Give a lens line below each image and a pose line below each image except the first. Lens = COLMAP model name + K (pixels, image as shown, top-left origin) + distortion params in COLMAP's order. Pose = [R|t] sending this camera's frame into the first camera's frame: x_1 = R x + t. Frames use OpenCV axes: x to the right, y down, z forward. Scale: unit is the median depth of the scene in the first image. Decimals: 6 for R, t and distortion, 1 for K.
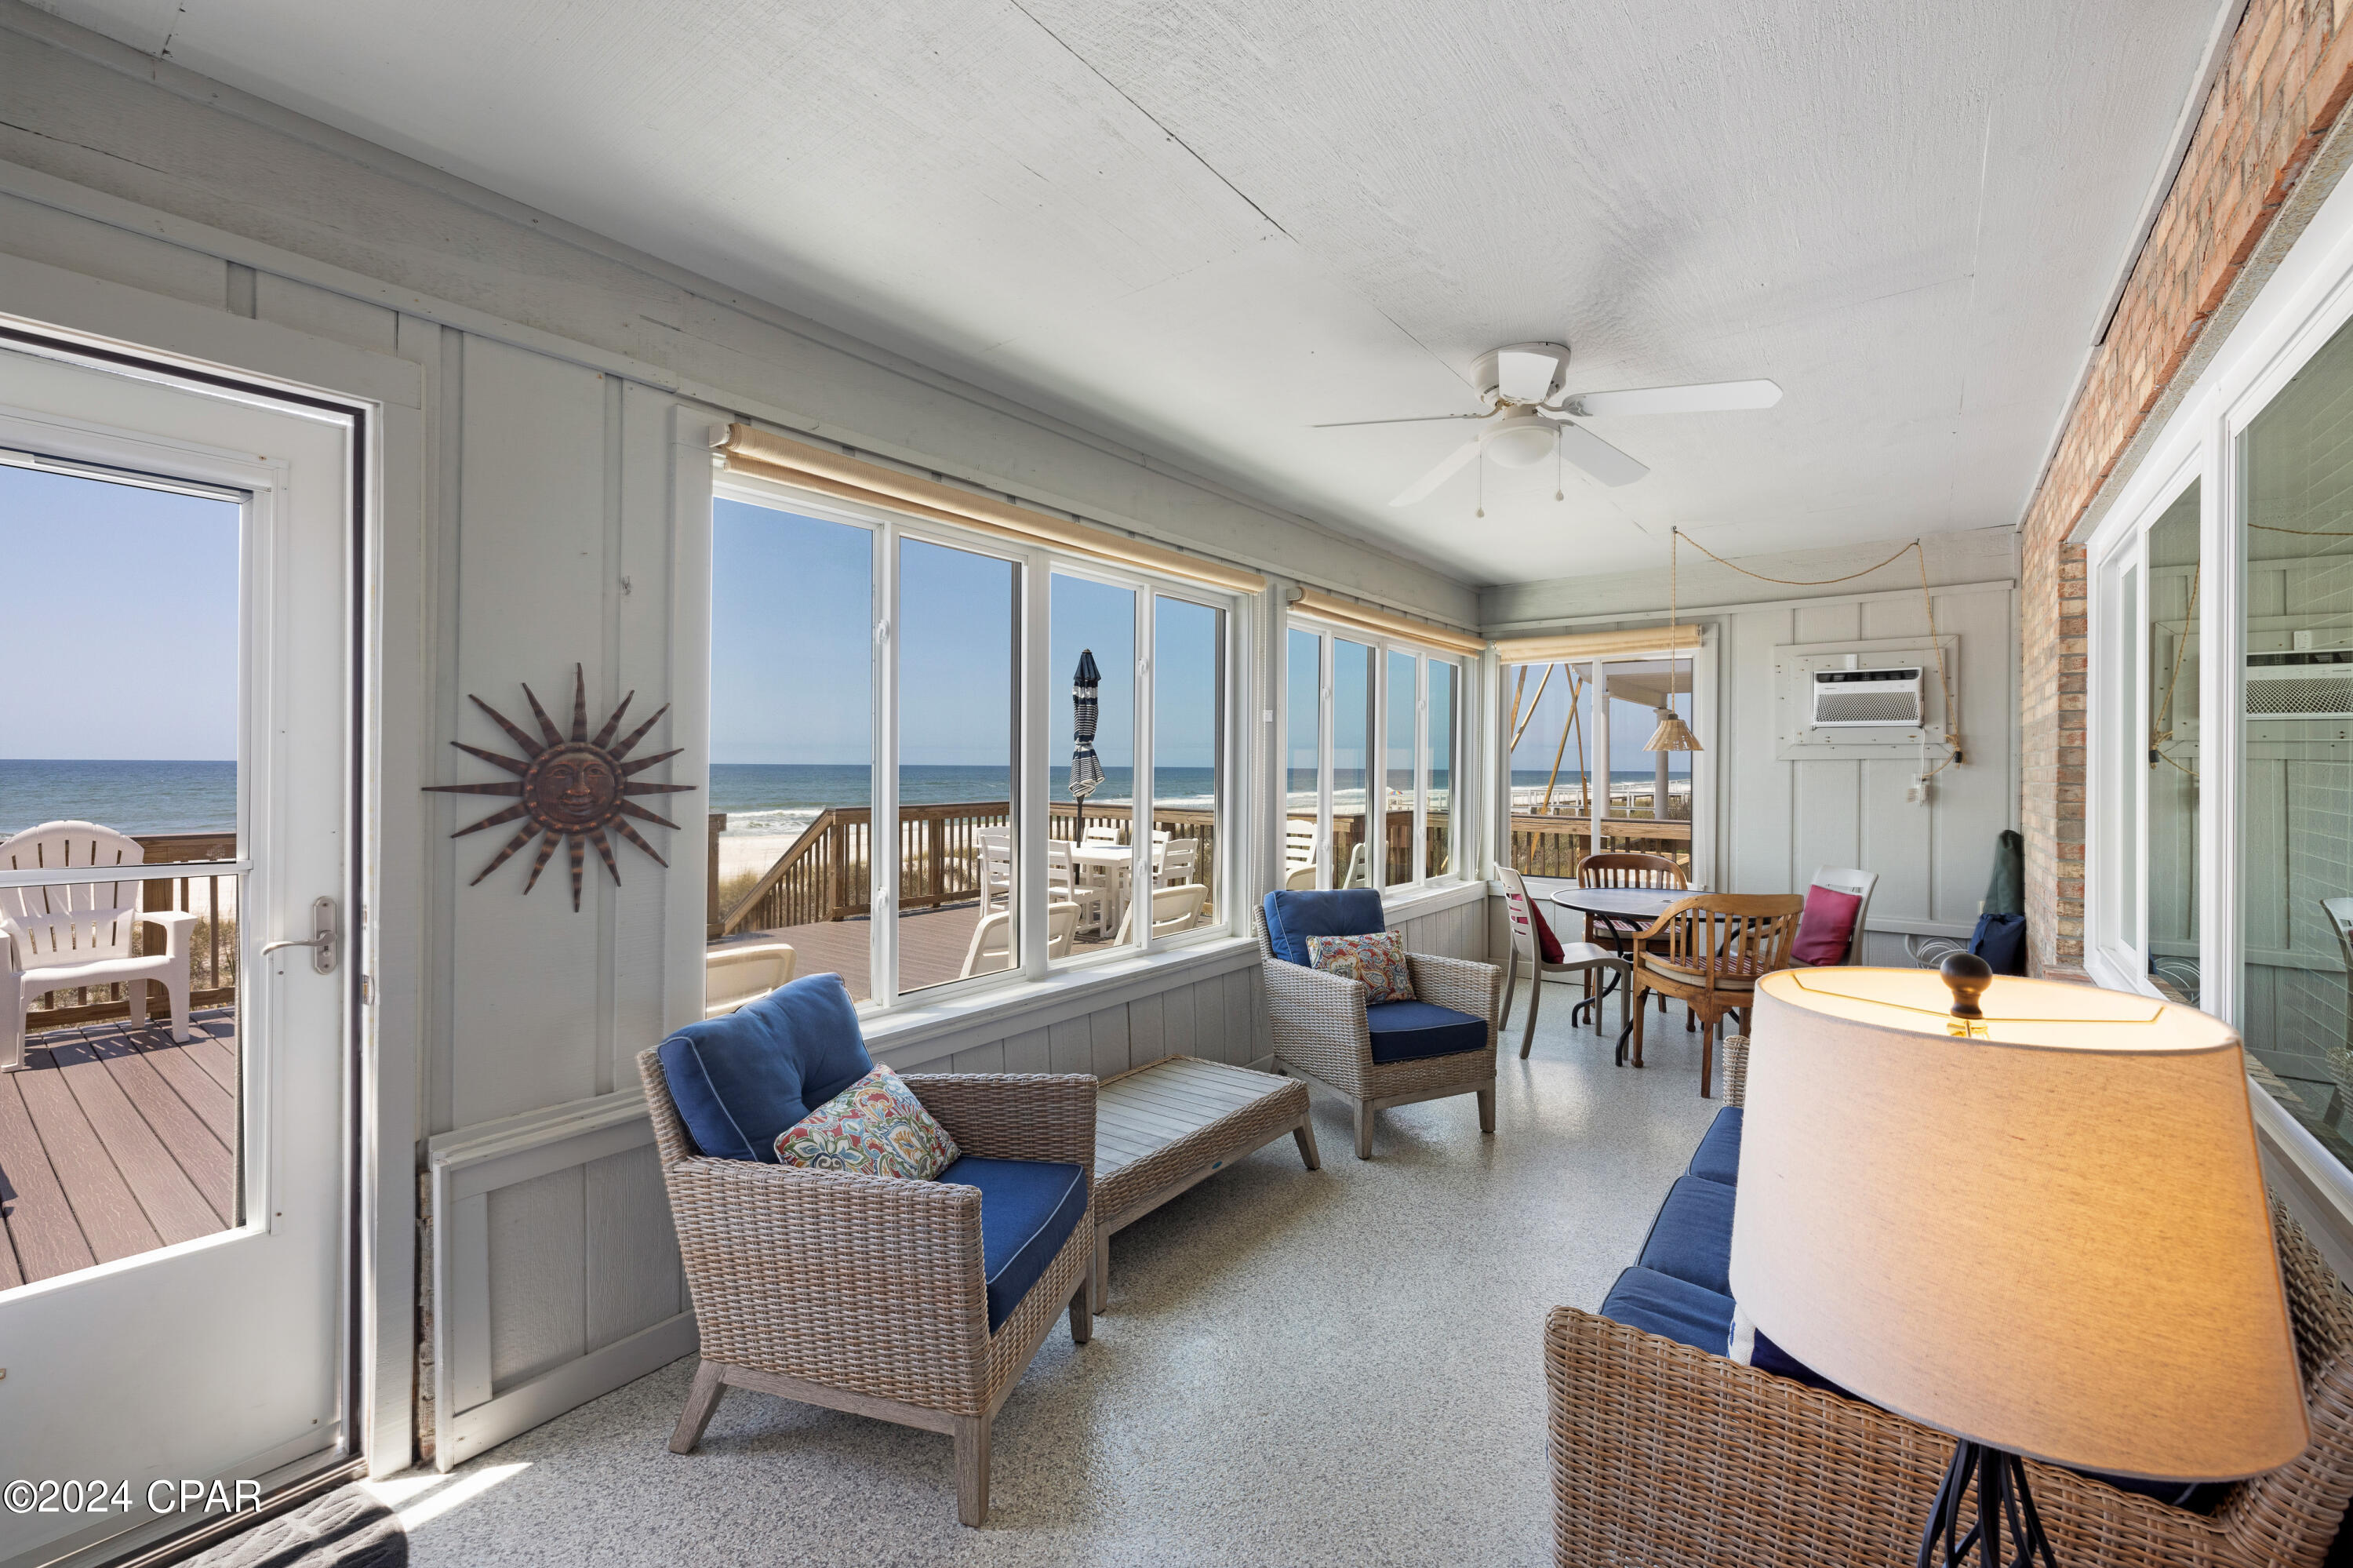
lens RADIAL K [[994.7, 0, 1168.2], [0, 994.7, 767.8], [0, 0, 1]] dist [-0.000992, 0.000108]
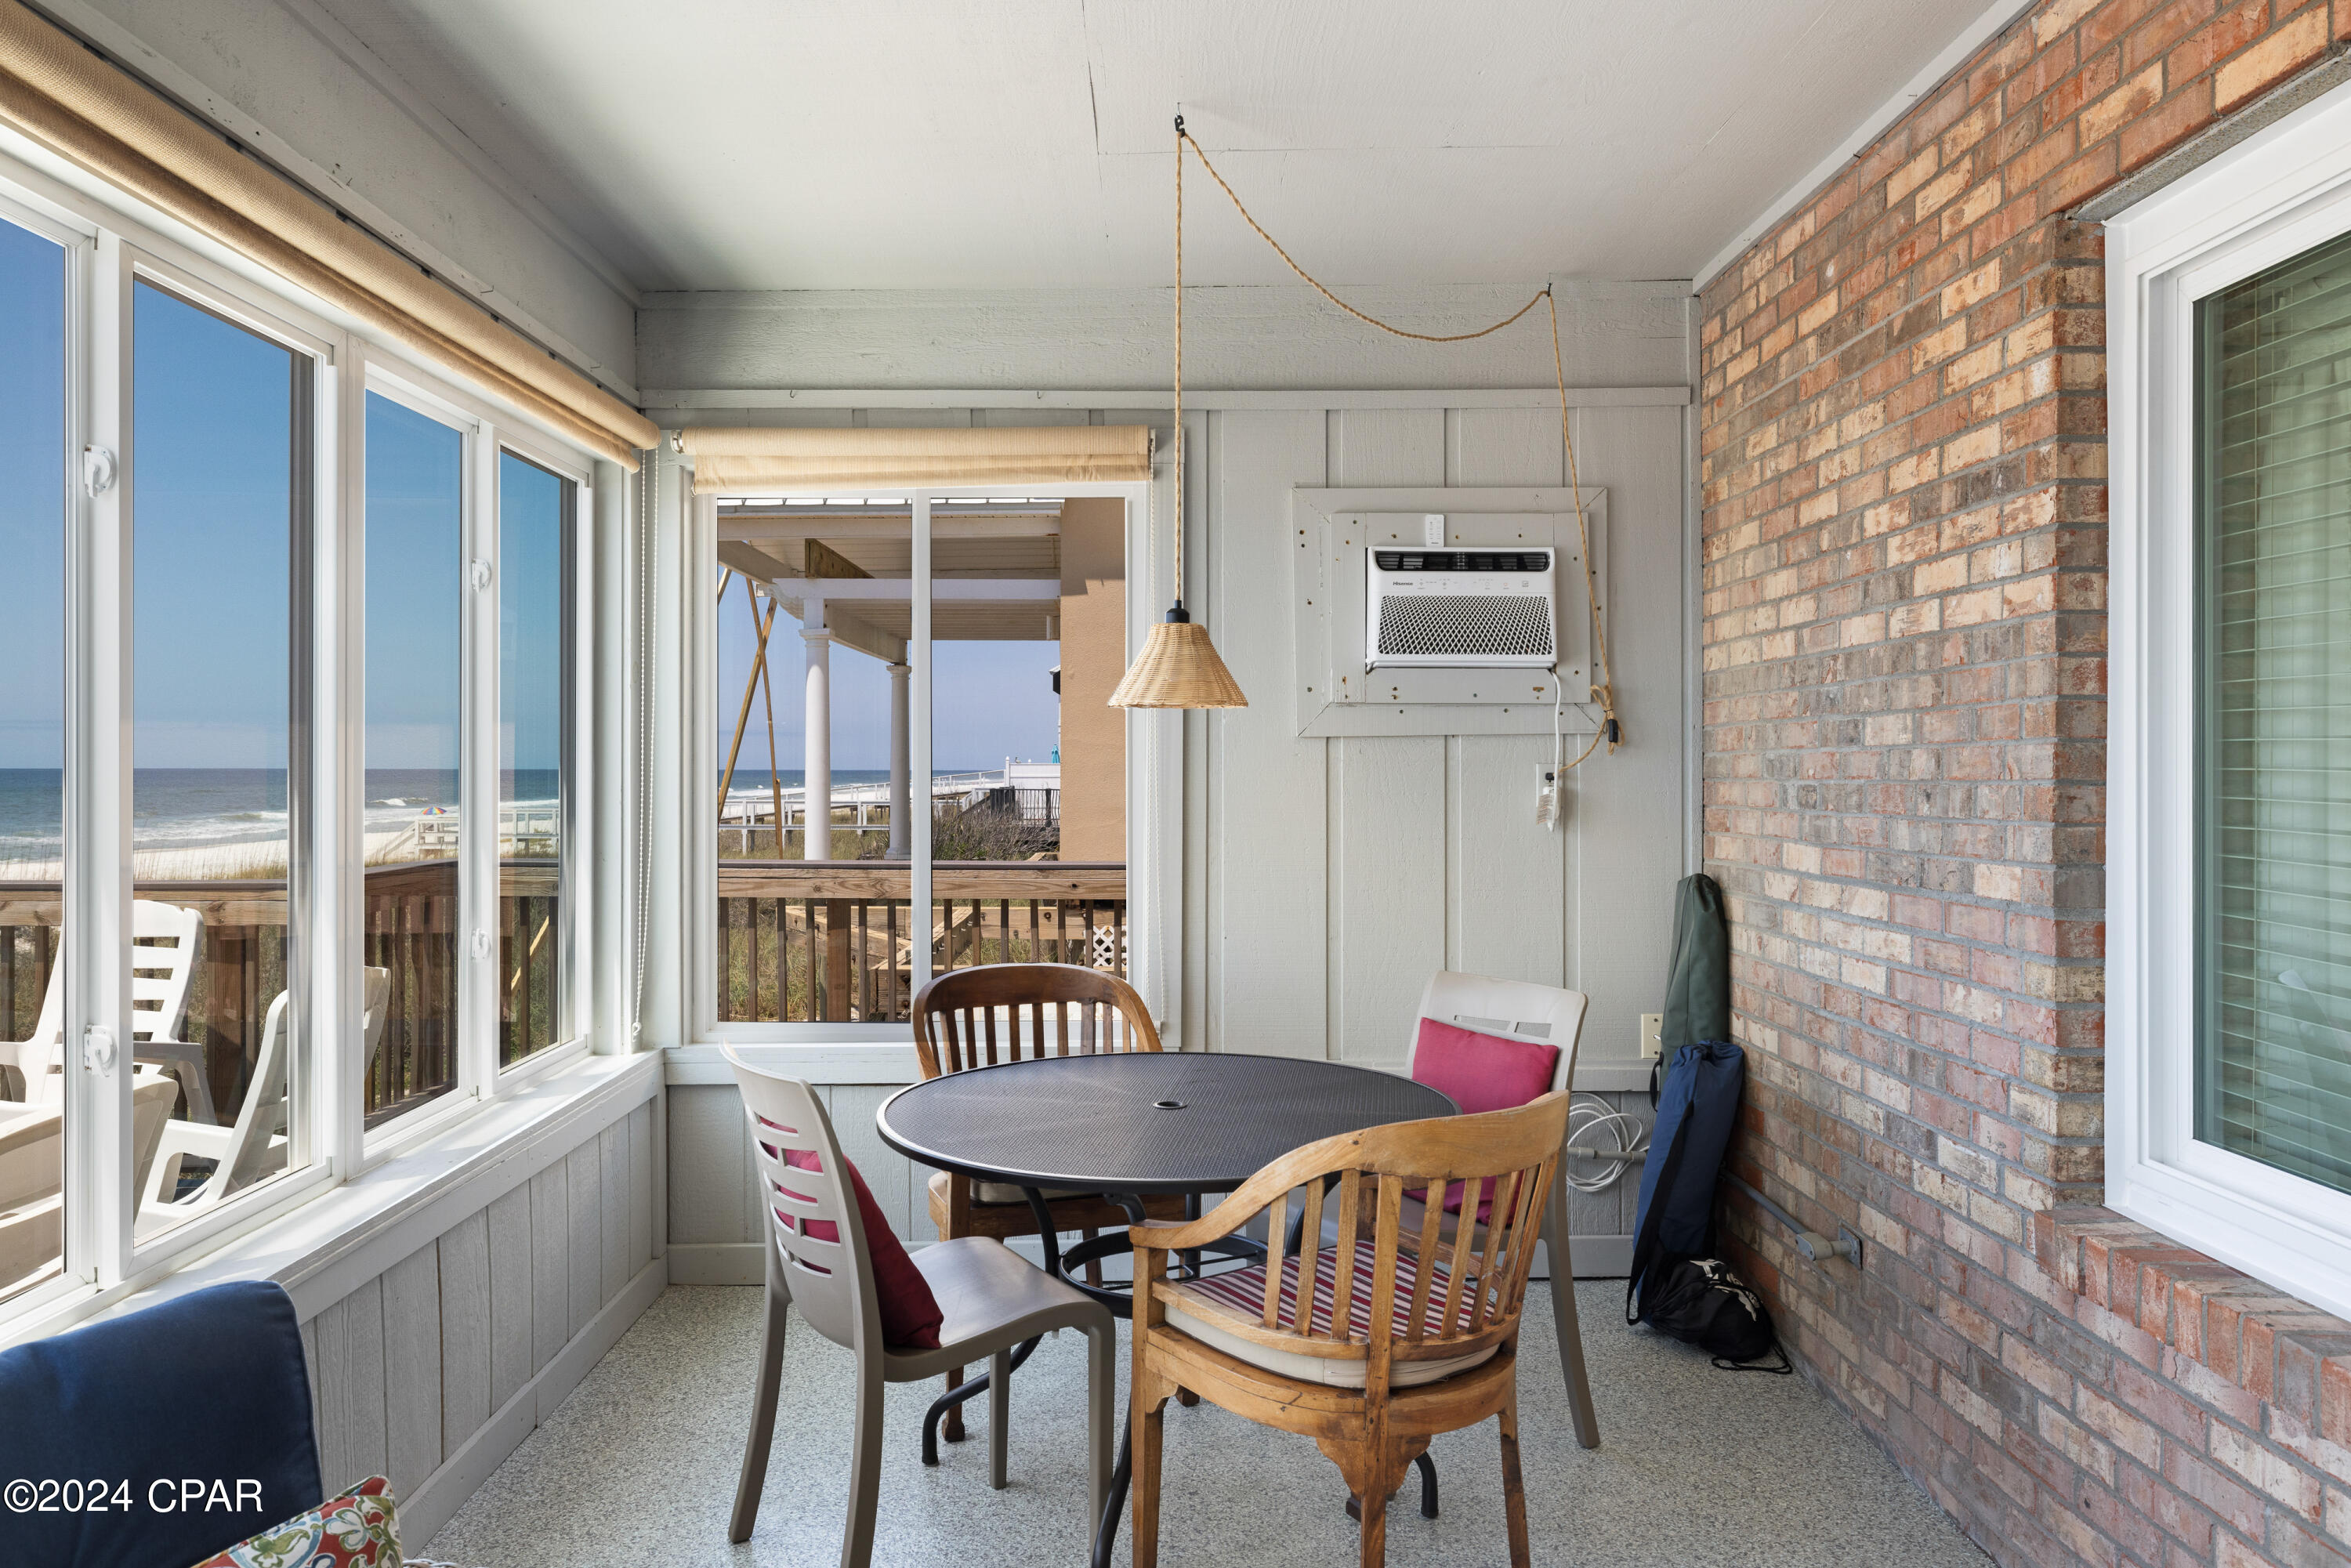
lens RADIAL K [[1637.4, 0, 1171.4], [0, 1637.4, 765.5], [0, 0, 1]] dist [-0.004562, 0.000343]
pose [[0.797361, -0.006537, 0.603467, 0.118440], [0.006395, 0.999977, 0.002381, 0.003331], [-0.603468, 0.001961, 0.797385, 0.466910]]
